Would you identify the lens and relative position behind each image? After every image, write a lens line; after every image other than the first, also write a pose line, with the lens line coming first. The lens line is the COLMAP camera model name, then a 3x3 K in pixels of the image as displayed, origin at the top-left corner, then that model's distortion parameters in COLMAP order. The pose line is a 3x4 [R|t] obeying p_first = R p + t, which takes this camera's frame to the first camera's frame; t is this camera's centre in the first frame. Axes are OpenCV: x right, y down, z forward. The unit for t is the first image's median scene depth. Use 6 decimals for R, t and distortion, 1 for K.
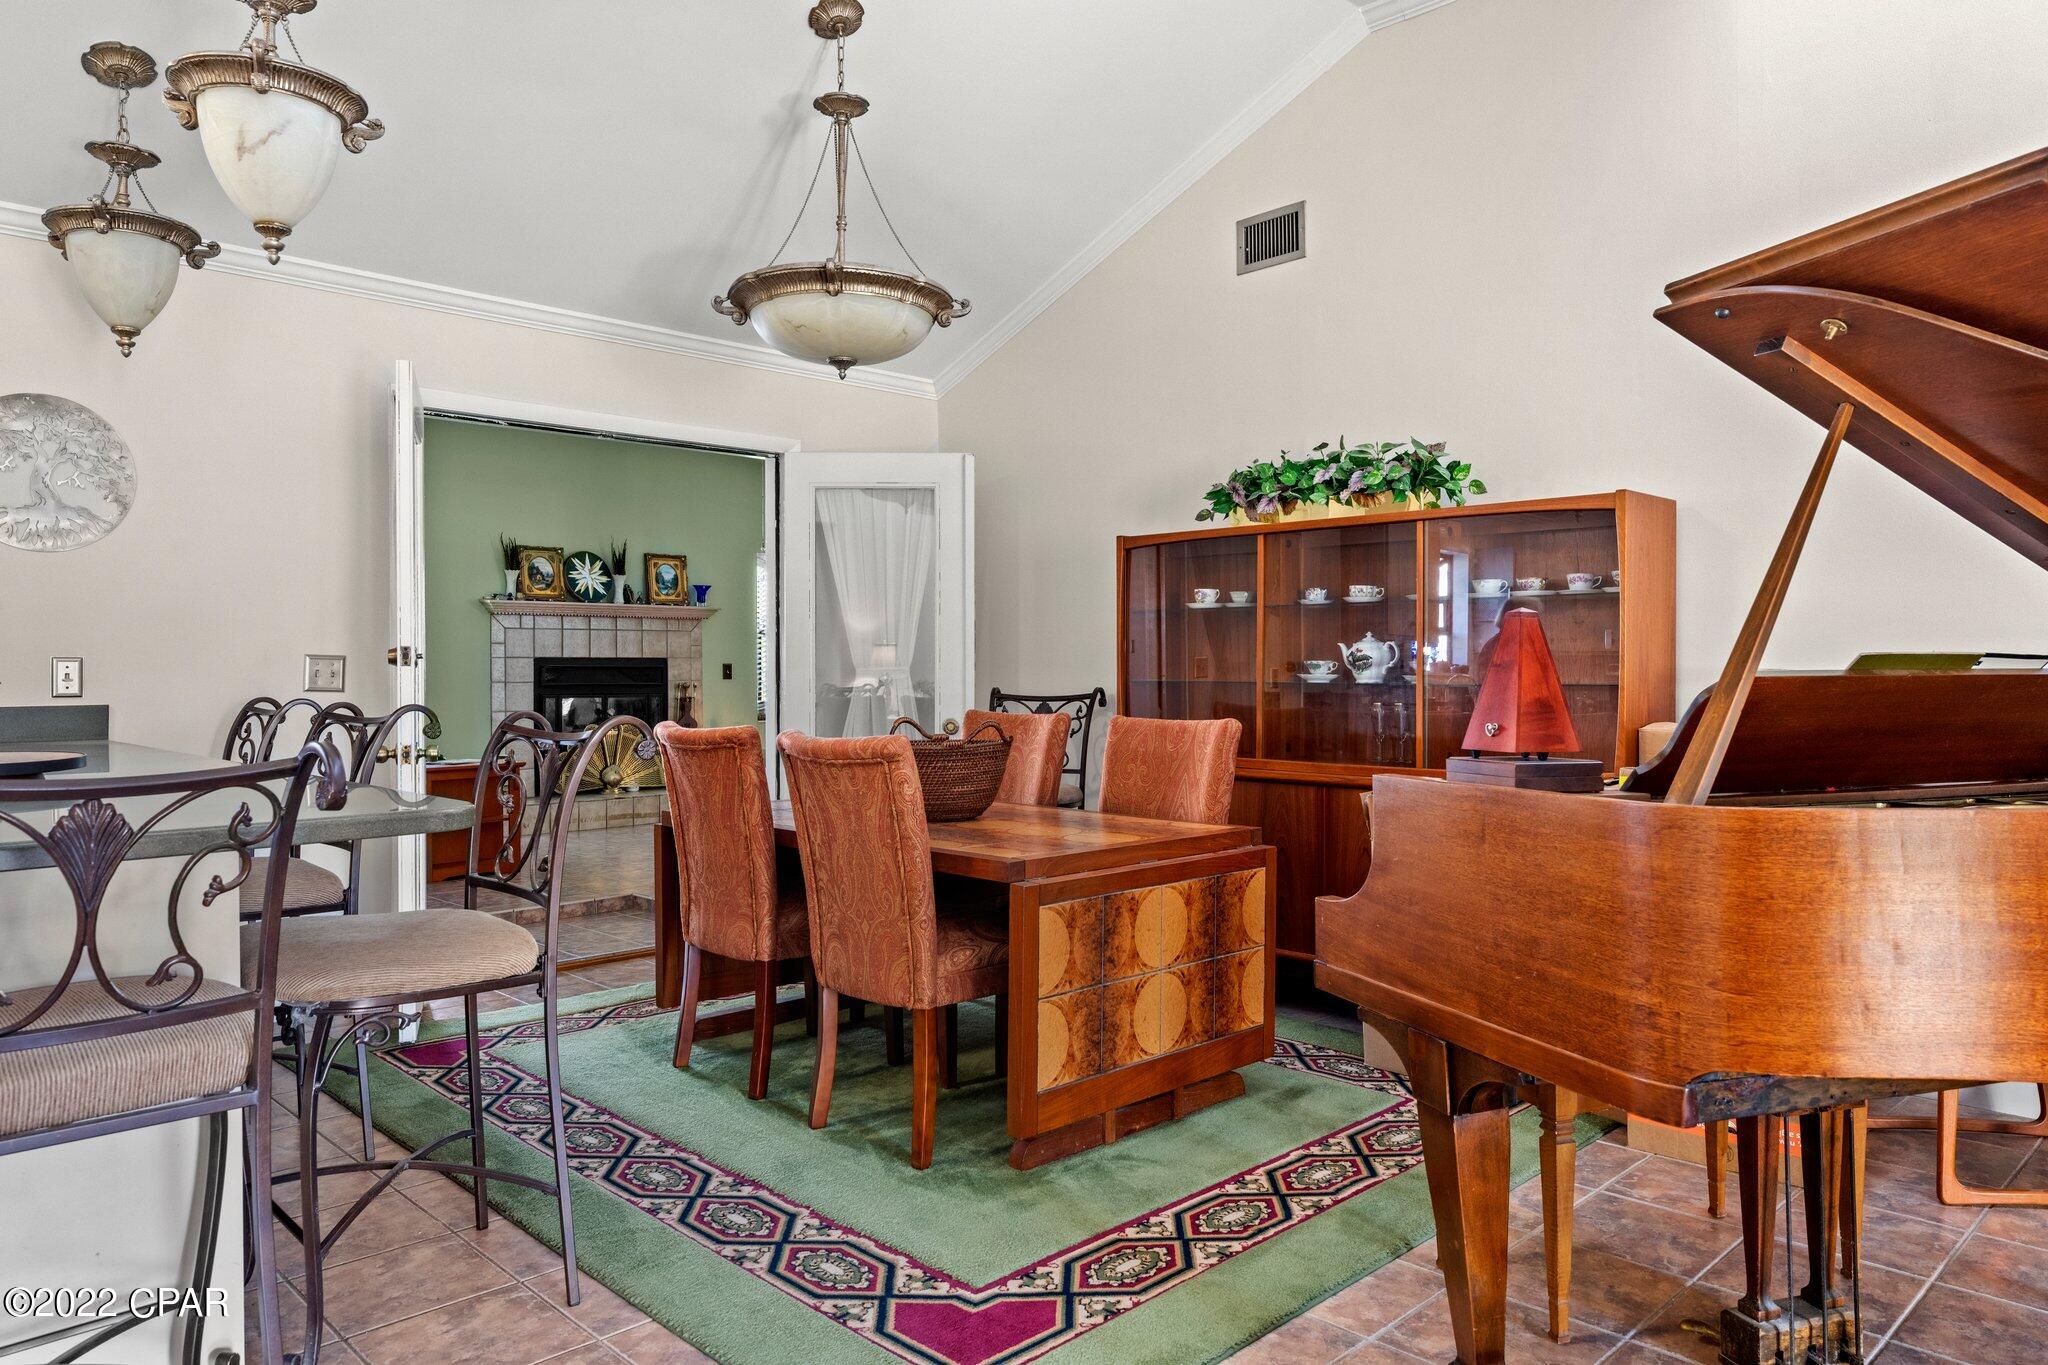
lens RADIAL K [[1353.0, 0, 1023.3], [0, 1353.0, 682.2], [0, 0, 1]] dist [0.005500, 0.000626]
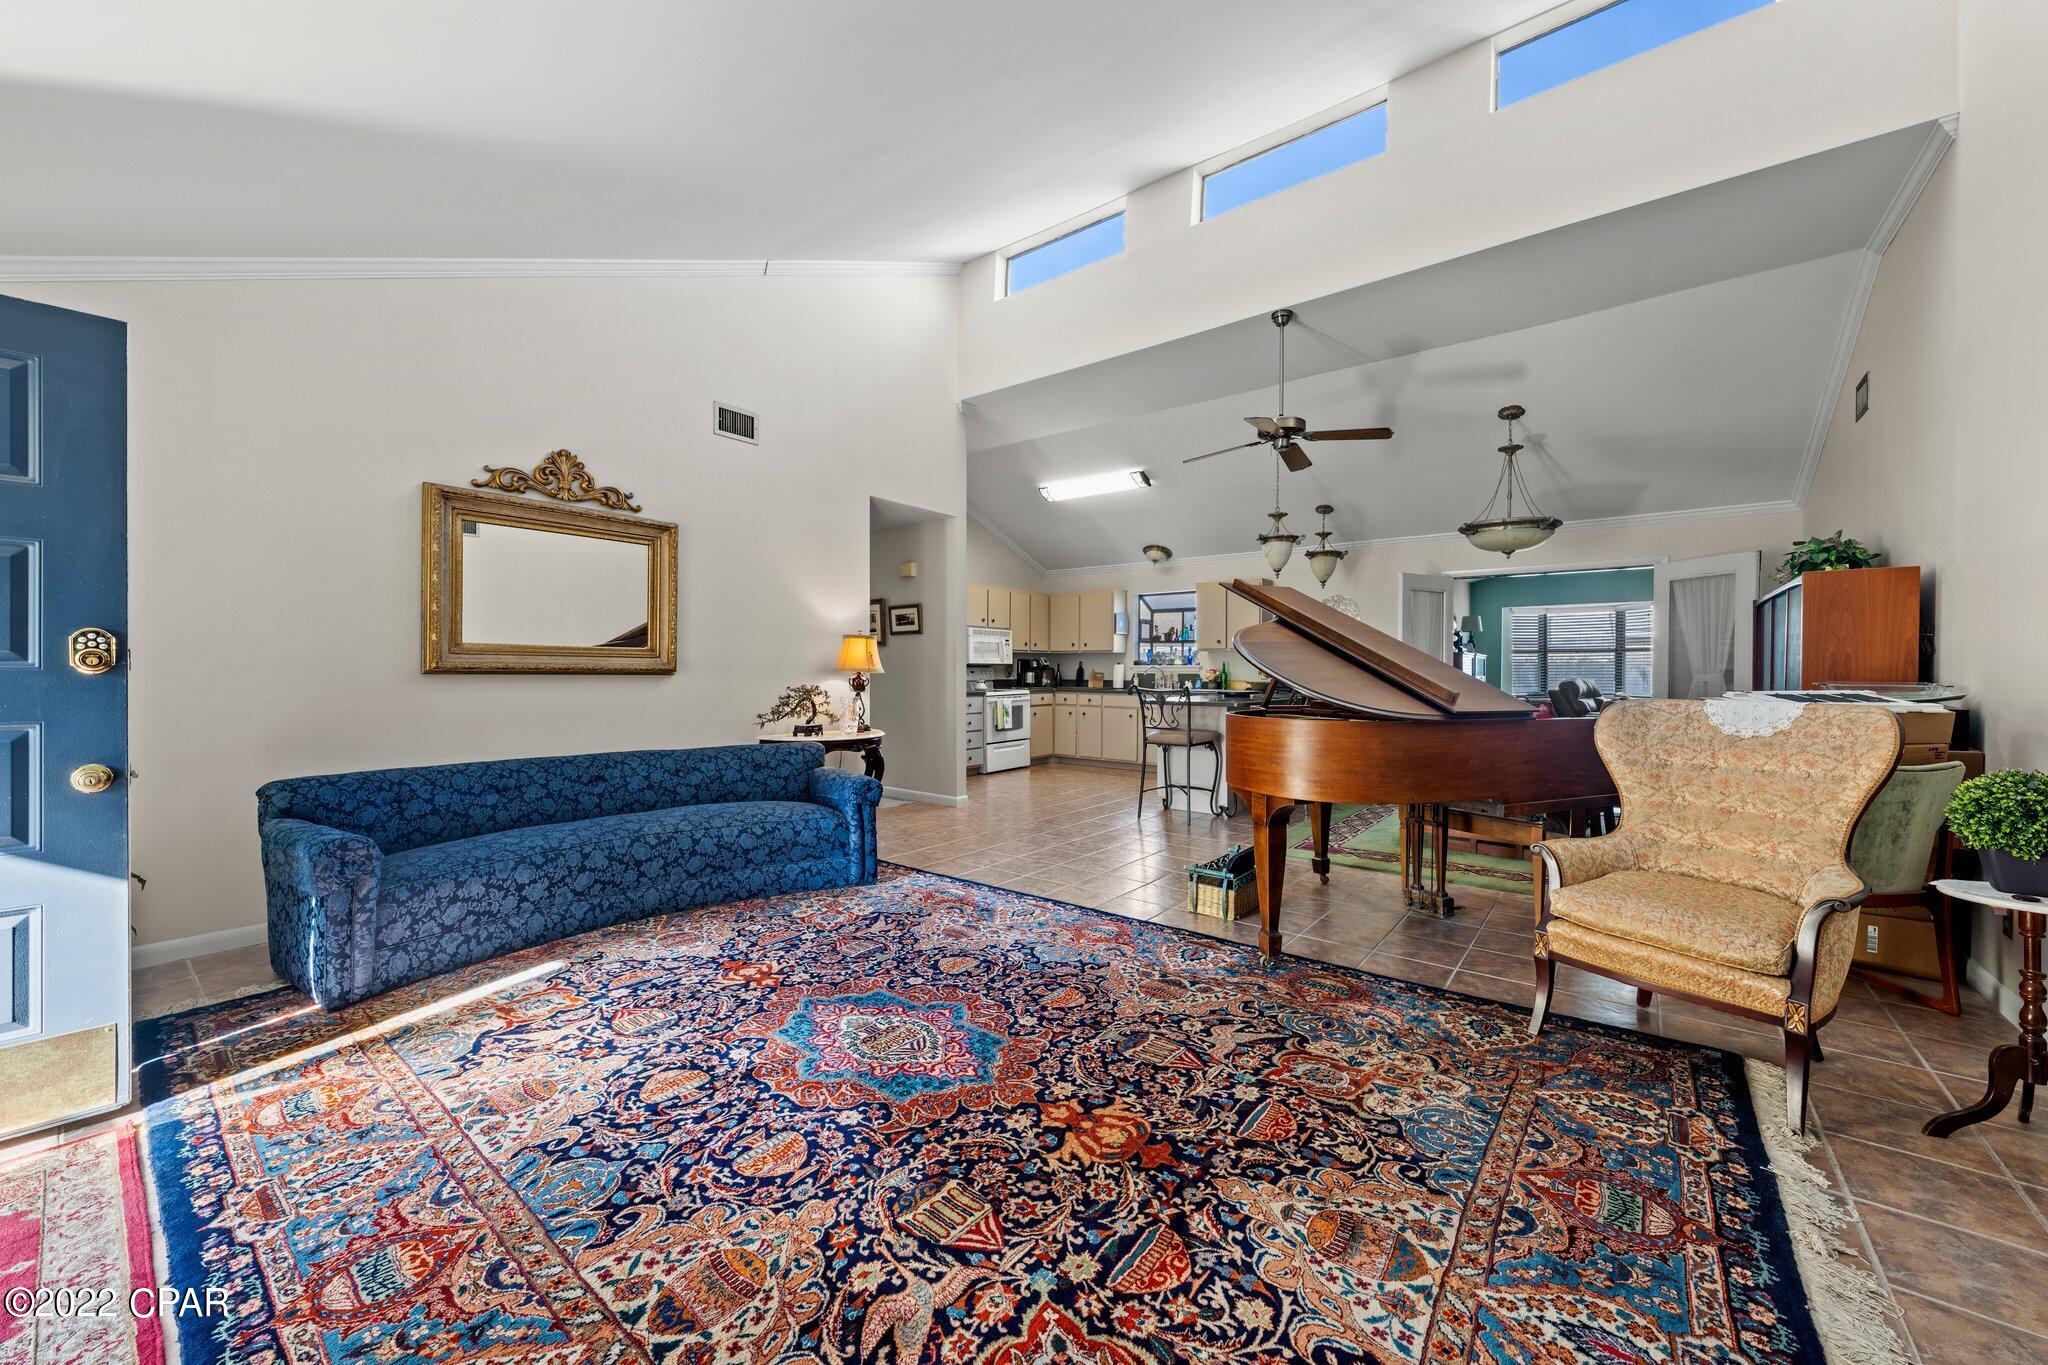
lens RADIAL K [[764.1, 0, 1029.7], [0, 764.1, 675.9], [0, 0, 1]] dist [-0.003183, -0.000240]
pose [[0.129480, 0.011598, -0.991514, 0.458296], [-0.014915, 0.999841, 0.009747, -0.002605], [0.991470, 0.013526, 0.129633, -0.022314]]
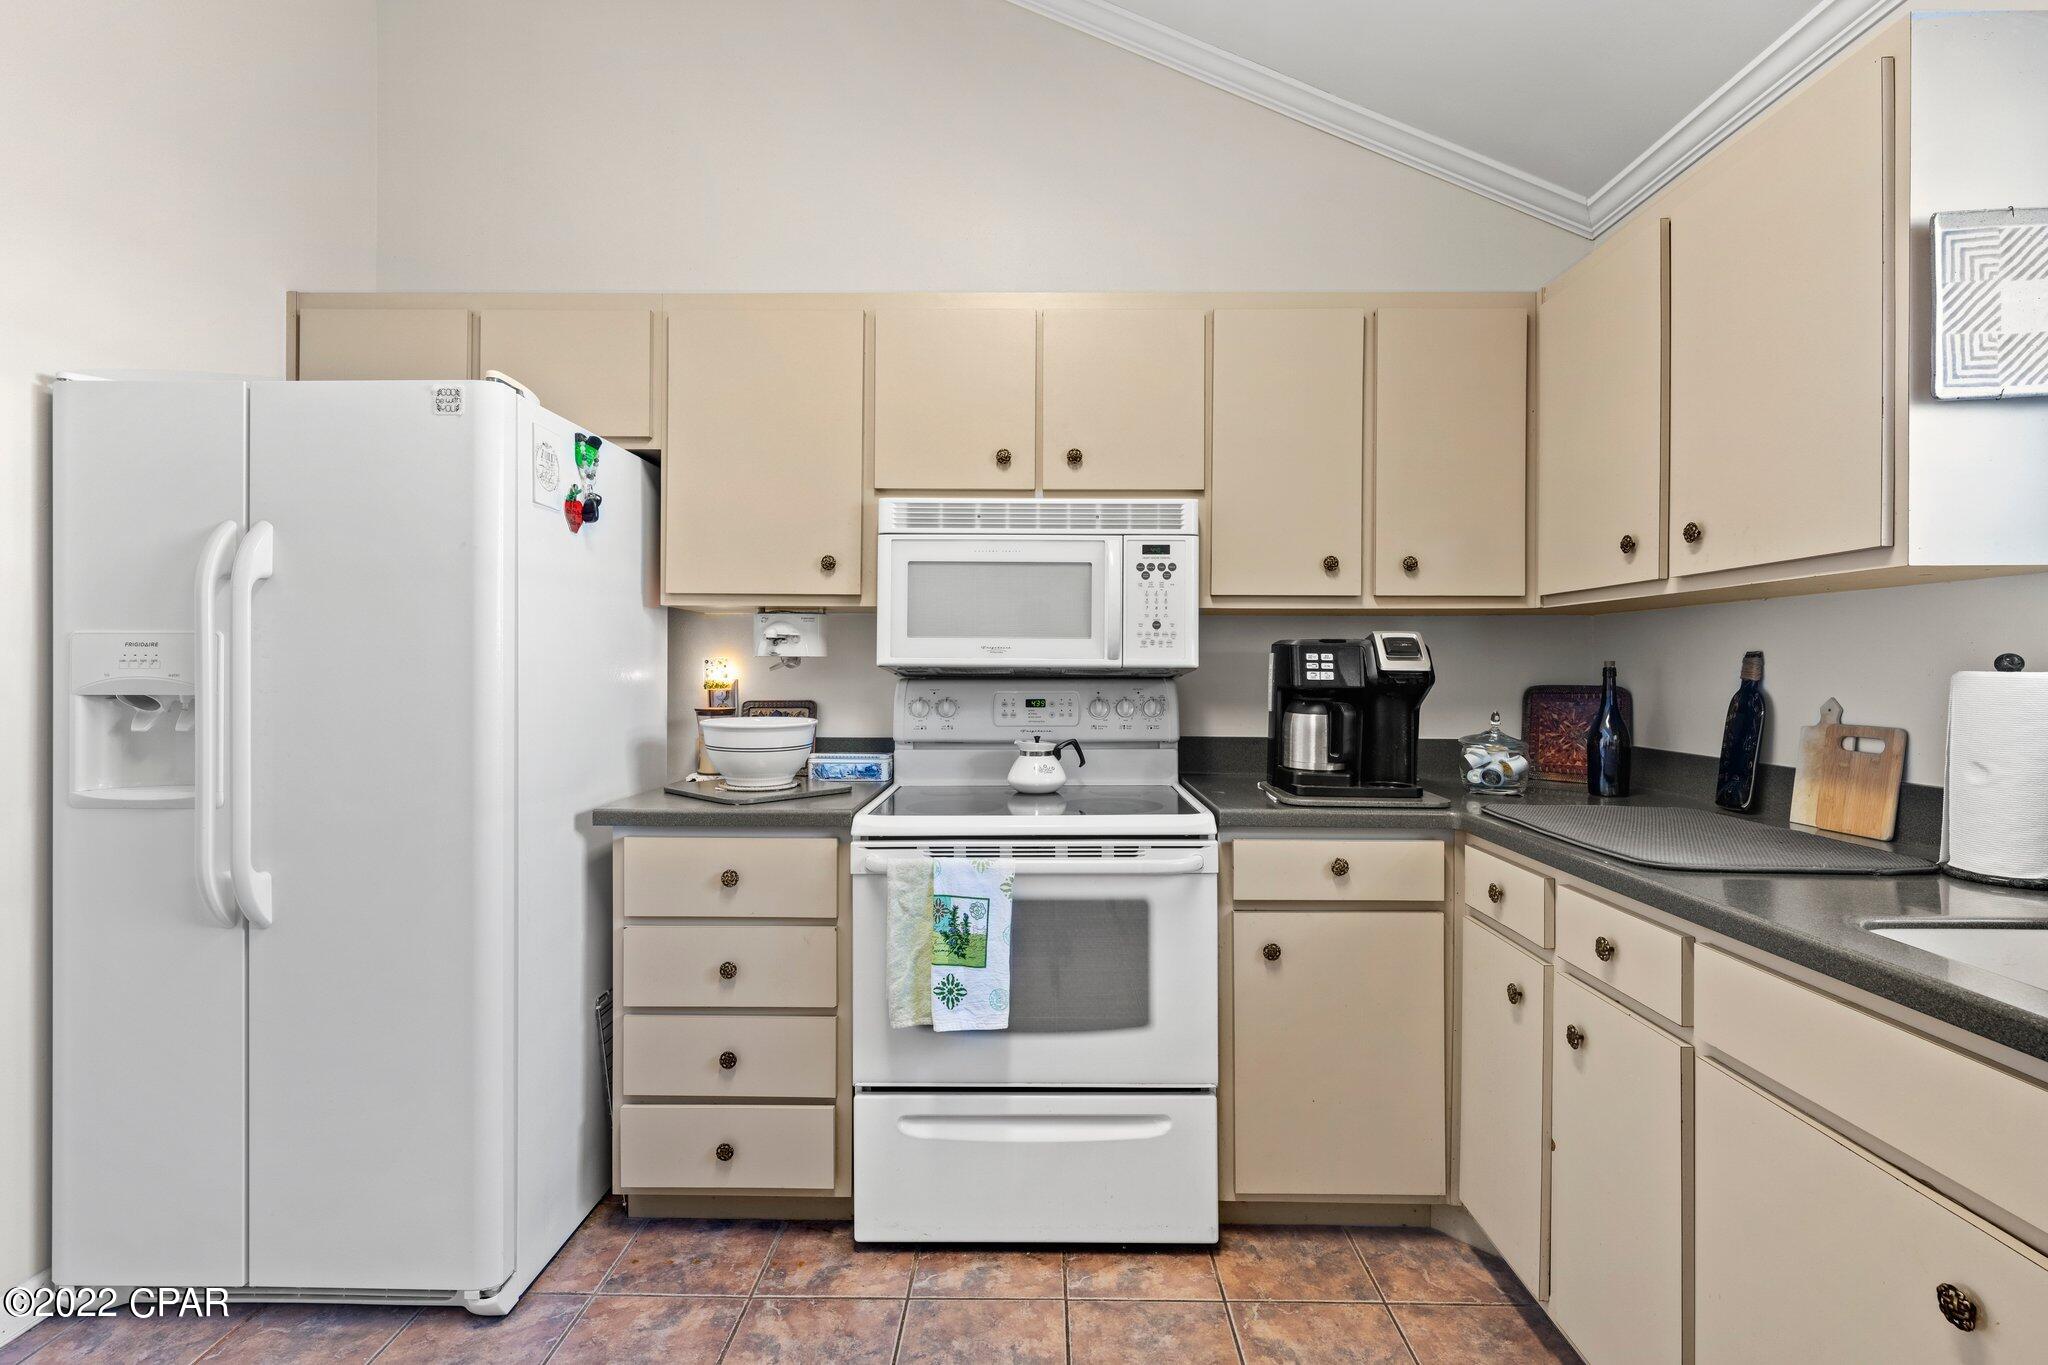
lens RADIAL K [[947.4, 0, 1027.6], [0, 947.4, 671.9], [0, 0, 1]] dist [0.000818, -0.000232]
pose [[-0.709155, 0.002756, -0.705048, -0.269983], [-0.010688, 0.999835, 0.014658, -0.009439], [0.704972, 0.017931, -0.709009, 0.206734]]
